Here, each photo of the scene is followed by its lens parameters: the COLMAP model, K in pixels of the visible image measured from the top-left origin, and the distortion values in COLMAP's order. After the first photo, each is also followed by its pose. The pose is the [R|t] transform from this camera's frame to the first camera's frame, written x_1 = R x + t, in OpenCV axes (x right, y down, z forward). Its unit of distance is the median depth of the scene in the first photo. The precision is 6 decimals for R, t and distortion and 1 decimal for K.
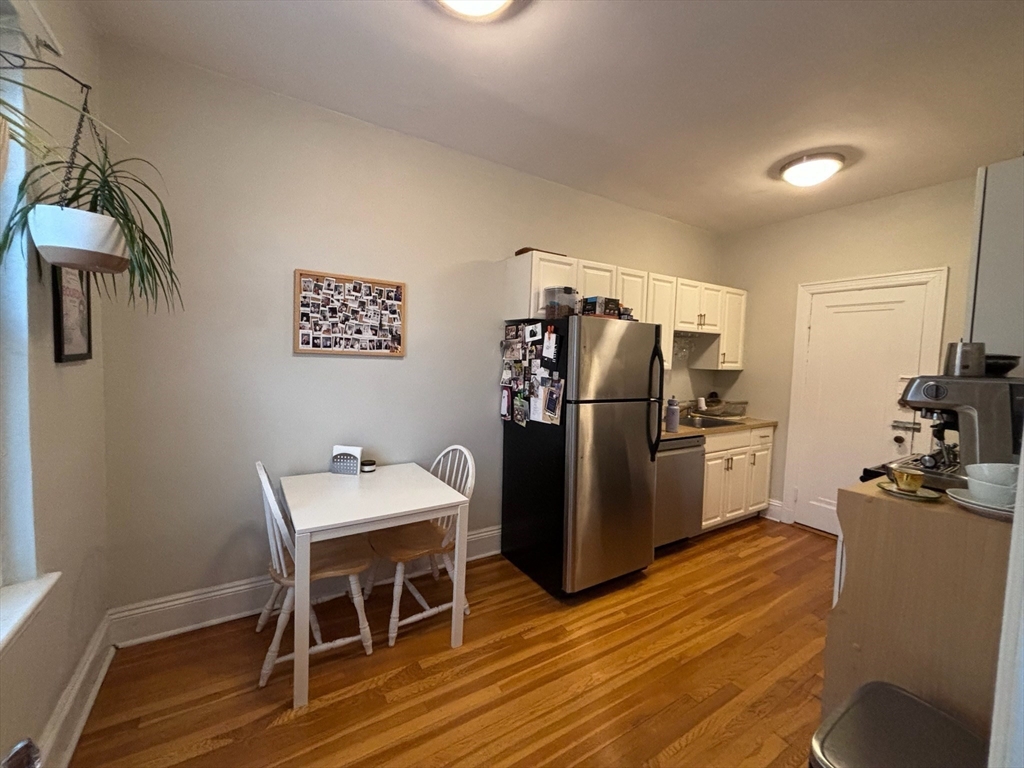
lens RADIAL K [[407.8, 0, 506.0], [0, 407.8, 379.7], [0, 0, 1]] dist [-0.005865, 0.000281]
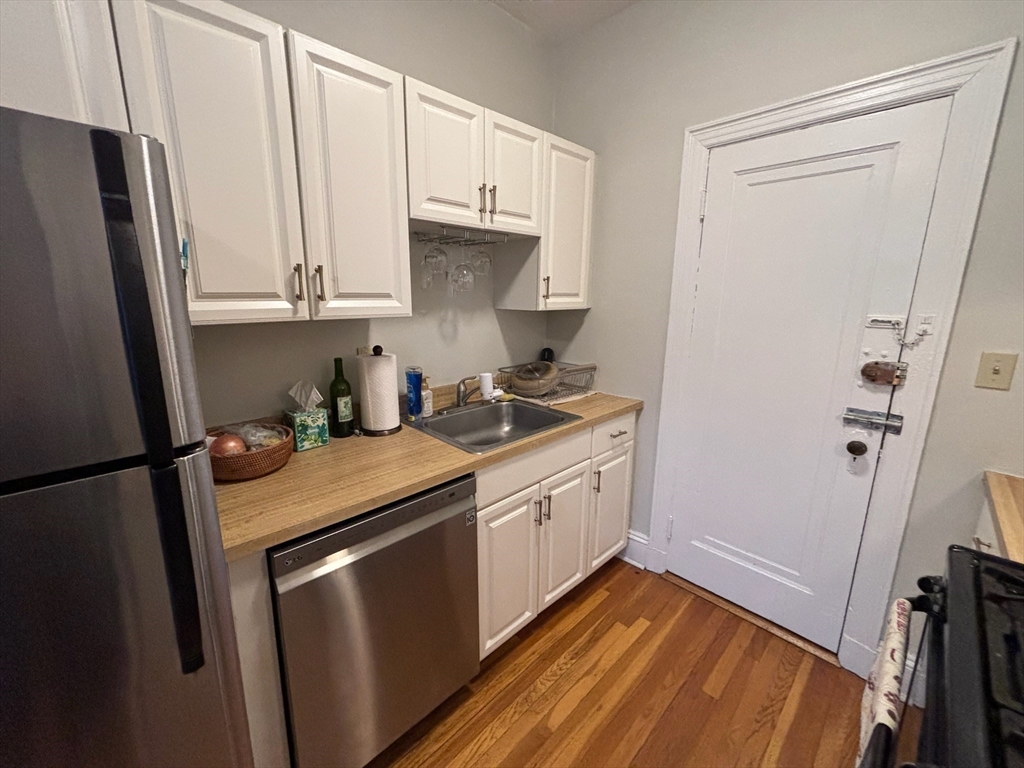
lens RADIAL K [[407.8, 0, 507.0], [0, 407.8, 379.1], [0, 0, 1]] dist [-0.005865, 0.000281]
pose [[0.975599, -0.068292, 0.208669, 0.563382], [0.036514, 0.987627, 0.152513, -0.028629], [-0.216502, -0.141172, 0.966021, 0.767846]]
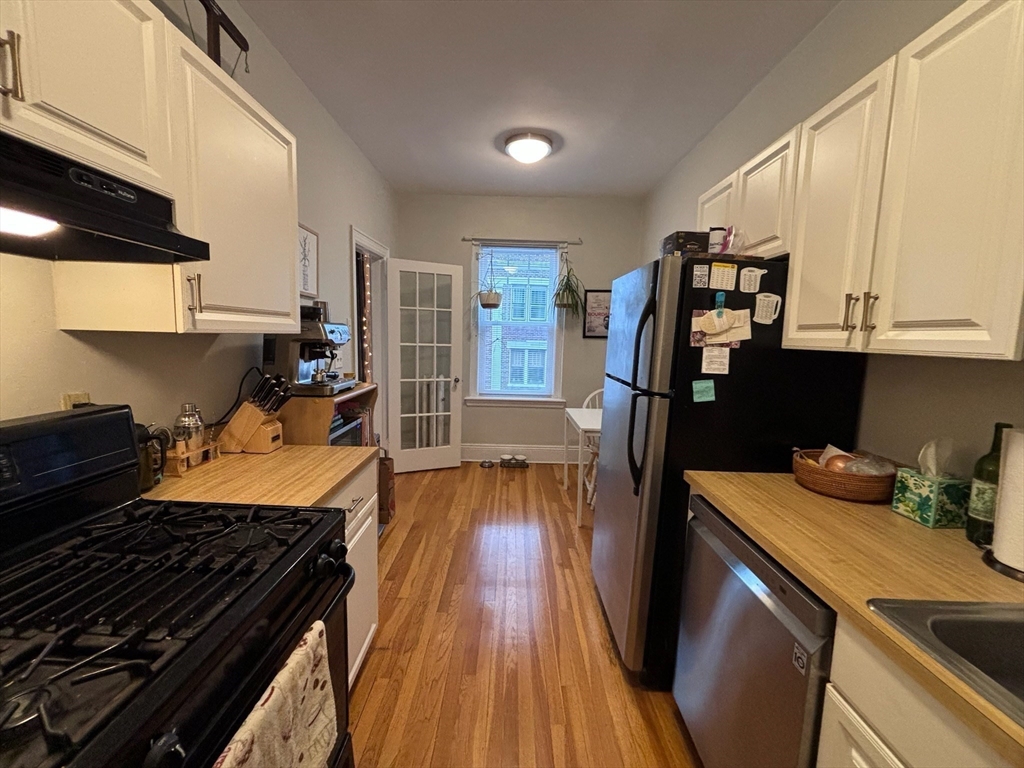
lens RADIAL K [[407.8, 0, 507.1], [0, 407.8, 378.8], [0, 0, 1]] dist [-0.005865, 0.000281]
pose [[-0.526804, 0.052565, -0.848360, 1.006044], [-0.087950, 0.989358, 0.115915, -0.021332], [0.845424, 0.135678, -0.516575, 1.189883]]
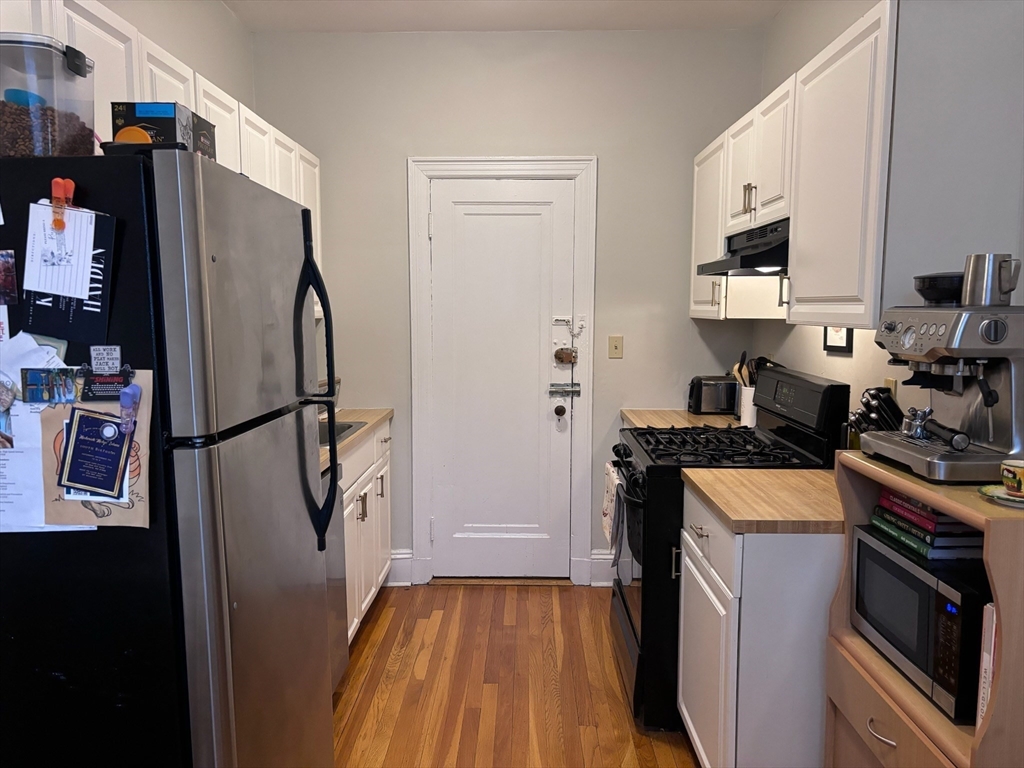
lens RADIAL K [[771.2, 0, 513.2], [0, 771.2, 388.9], [0, 0, 1]] dist [0.009952, 0.000671]
pose [[0.533343, -0.117421, 0.837710, -0.173635], [0.066709, 0.993073, 0.096727, -0.021938], [-0.843265, 0.004294, 0.537481, 0.456597]]
